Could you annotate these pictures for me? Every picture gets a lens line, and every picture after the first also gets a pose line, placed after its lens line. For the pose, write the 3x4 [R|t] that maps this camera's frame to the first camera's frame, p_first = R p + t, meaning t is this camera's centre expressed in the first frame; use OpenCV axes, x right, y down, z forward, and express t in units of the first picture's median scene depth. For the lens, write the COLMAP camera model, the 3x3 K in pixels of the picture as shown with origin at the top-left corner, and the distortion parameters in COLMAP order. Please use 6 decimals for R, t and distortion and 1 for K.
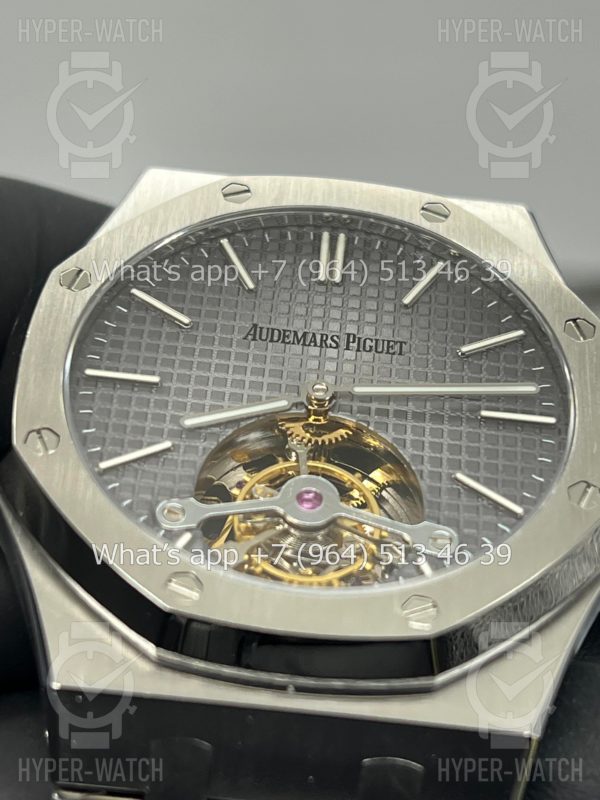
lens RADIAL K [[1895.3, 0, 296.2], [0, 1895.3, 396.3], [0, 0, 1]] dist [0.198757, 0.000000]
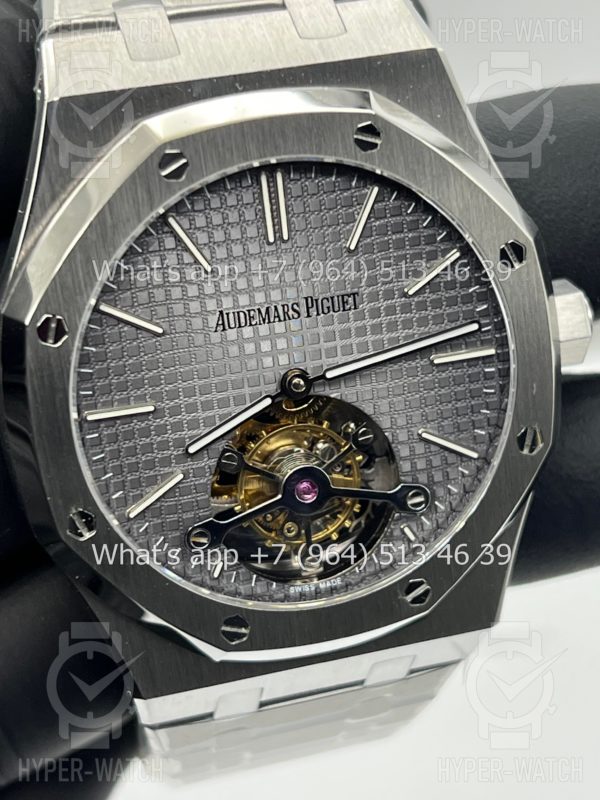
lens RADIAL K [[1895.3, 0, 306.8], [0, 1895.3, 406.6], [0, 0, 1]] dist [0.198757, 0.000000]
pose [[0.963696, -0.223867, 0.145514, -0.143385], [0.015502, 0.590983, 0.806535, -0.870964], [-0.266553, -0.774998, 0.572999, 0.344114]]
